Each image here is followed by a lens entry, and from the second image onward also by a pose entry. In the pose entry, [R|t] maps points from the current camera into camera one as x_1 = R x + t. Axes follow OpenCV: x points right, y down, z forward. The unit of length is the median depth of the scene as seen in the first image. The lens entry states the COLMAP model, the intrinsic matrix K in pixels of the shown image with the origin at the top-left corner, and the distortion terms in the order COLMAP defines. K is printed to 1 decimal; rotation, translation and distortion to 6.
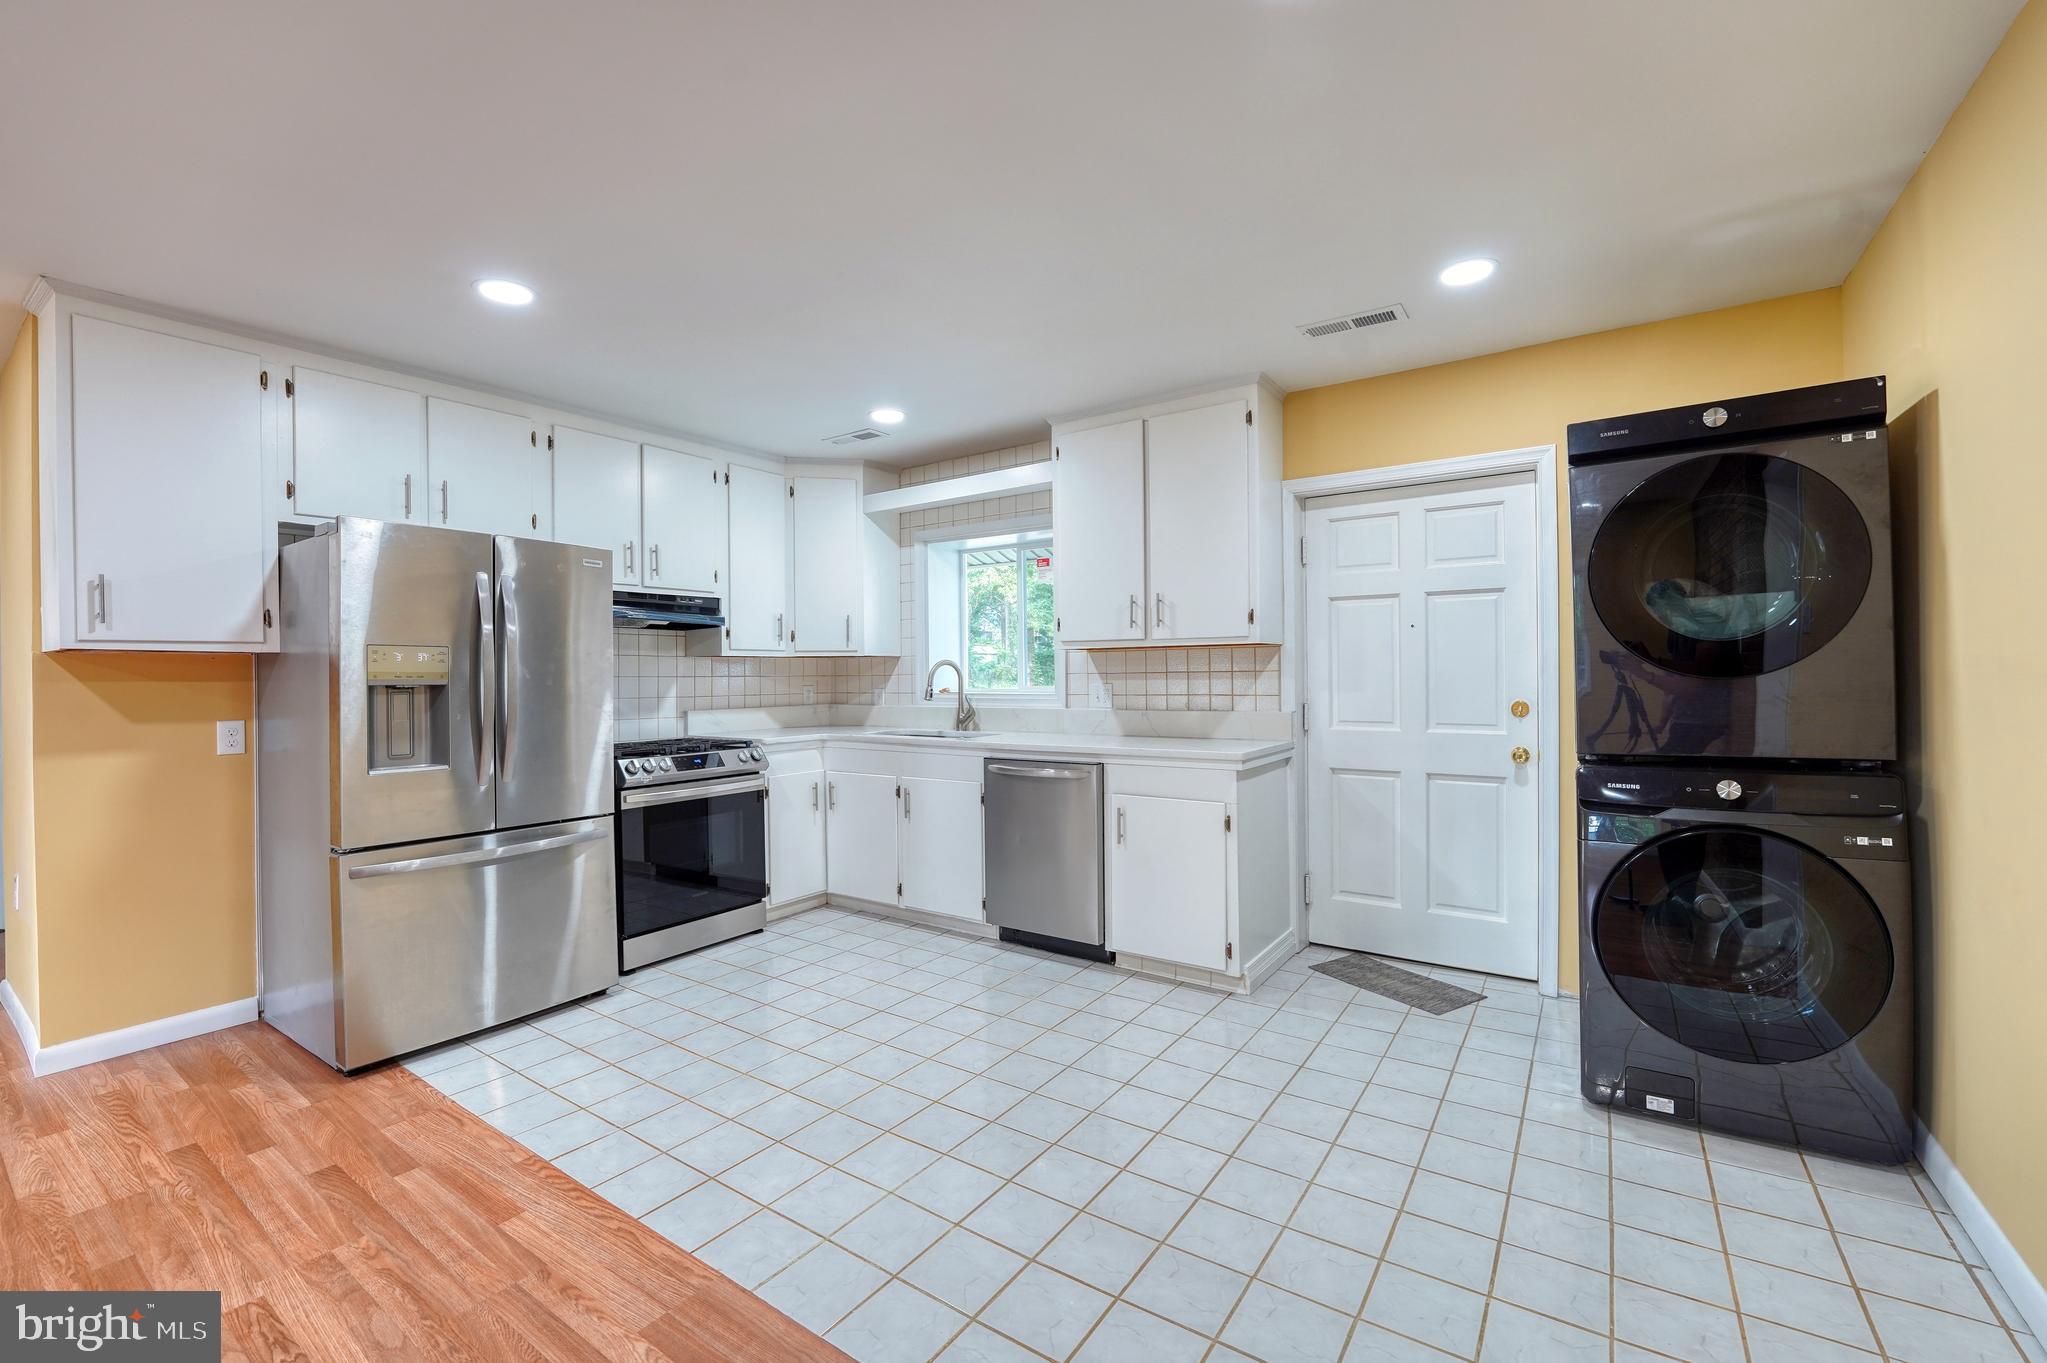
lens RADIAL K [[845.4, 0, 1008.0], [0, 845.4, 673.8], [0, 0, 1]] dist [-0.026075, 0.001965]
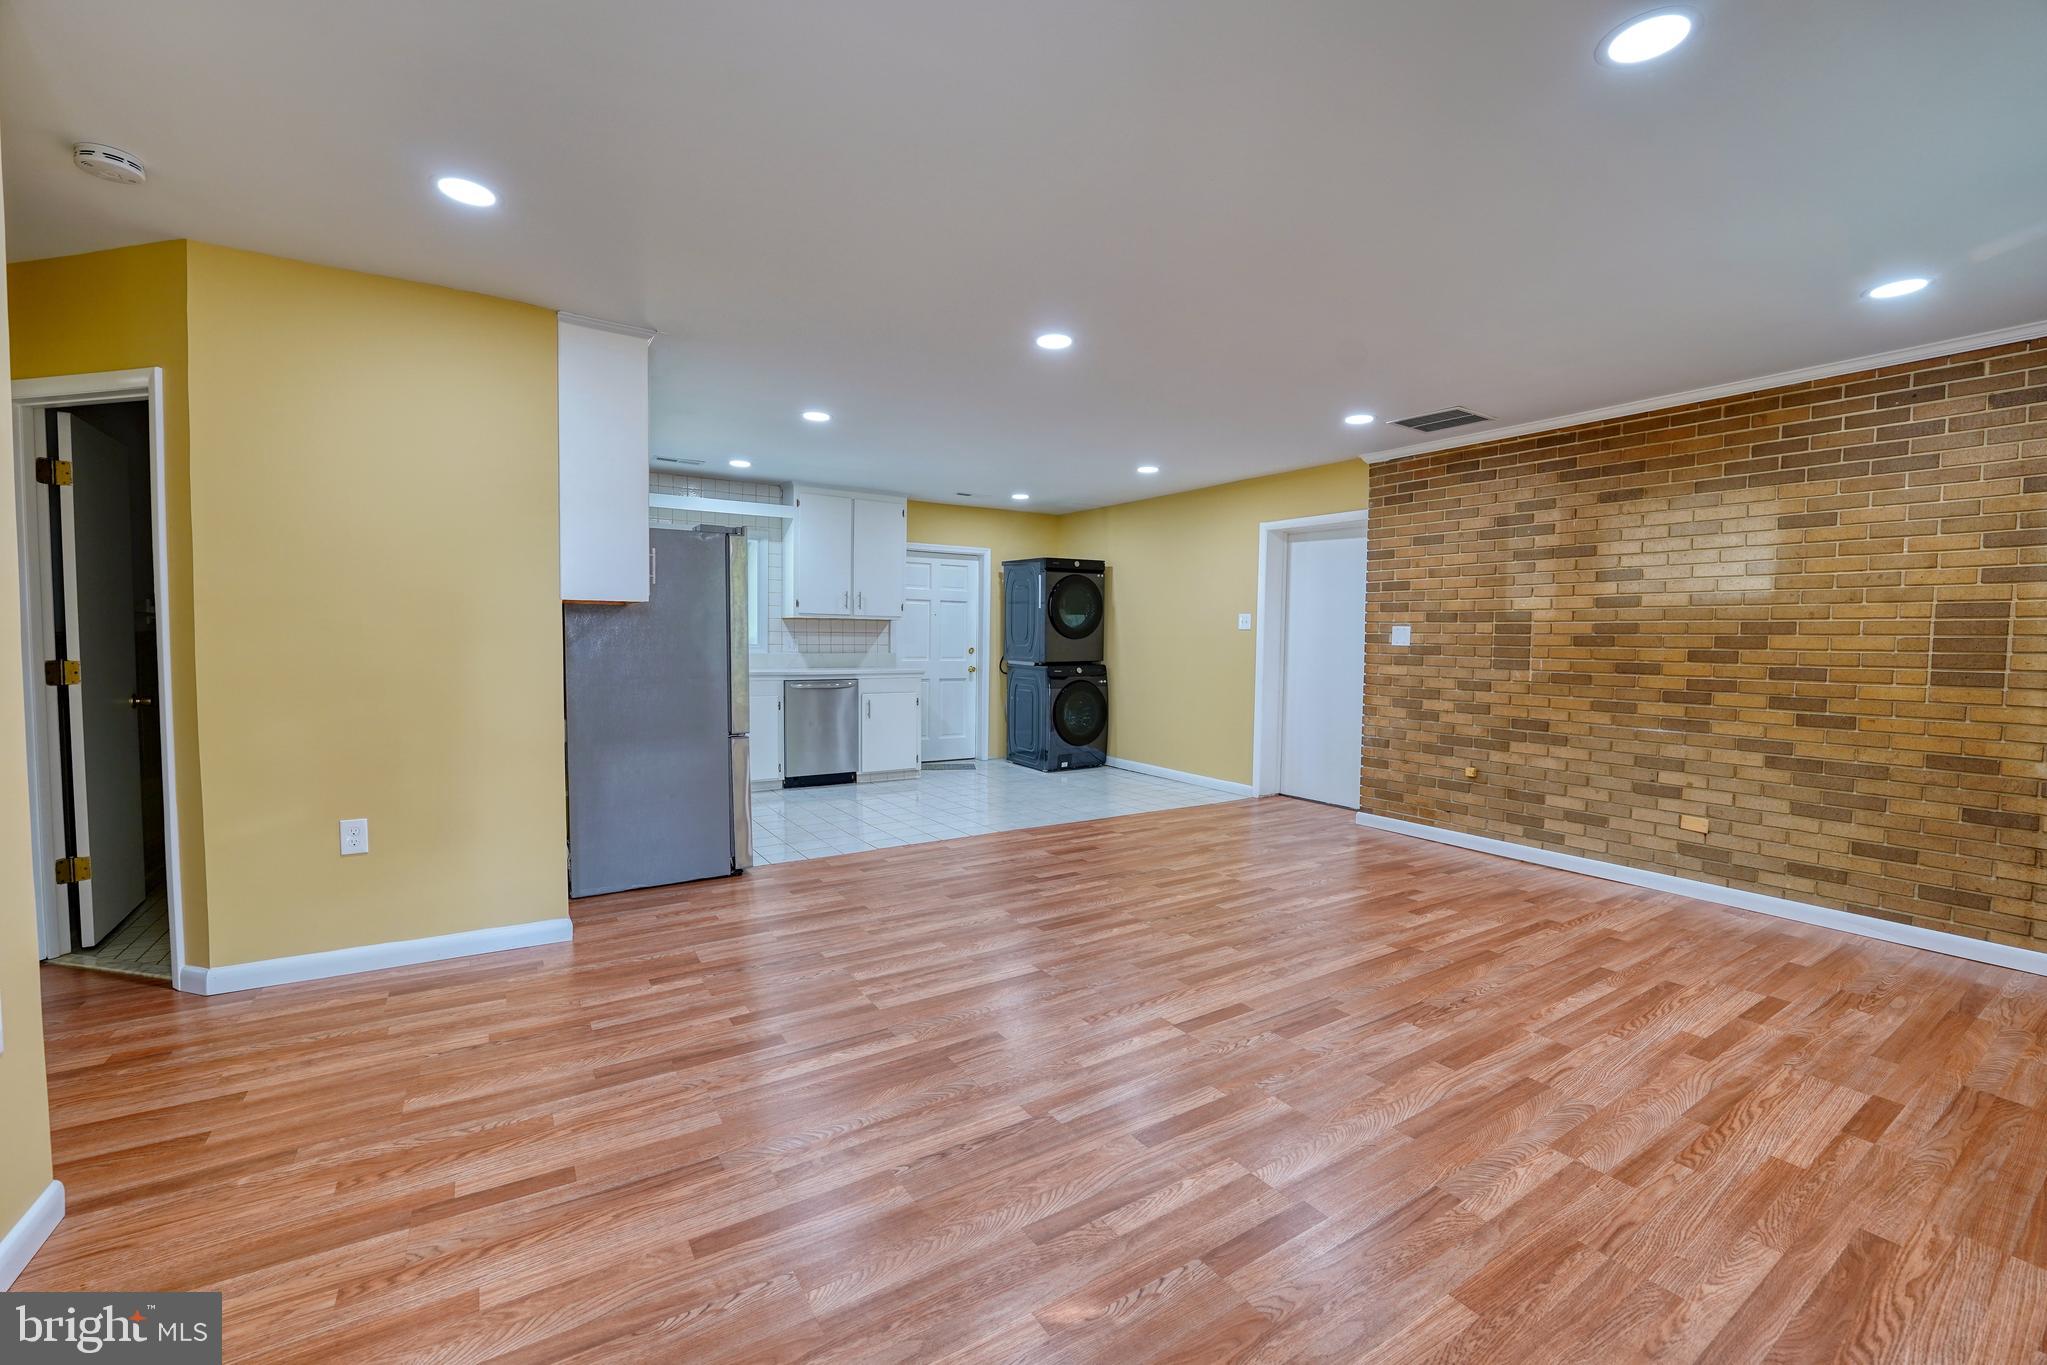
lens RADIAL K [[845.4, 0, 994.9], [0, 845.4, 660.1], [0, 0, 1]] dist [-0.026075, 0.001965]
pose [[0.405749, -0.009000, 0.913940, -1.555444], [-0.018406, 0.999668, 0.018015, 0.022462], [-0.913799, -0.024131, 0.405449, -0.080633]]
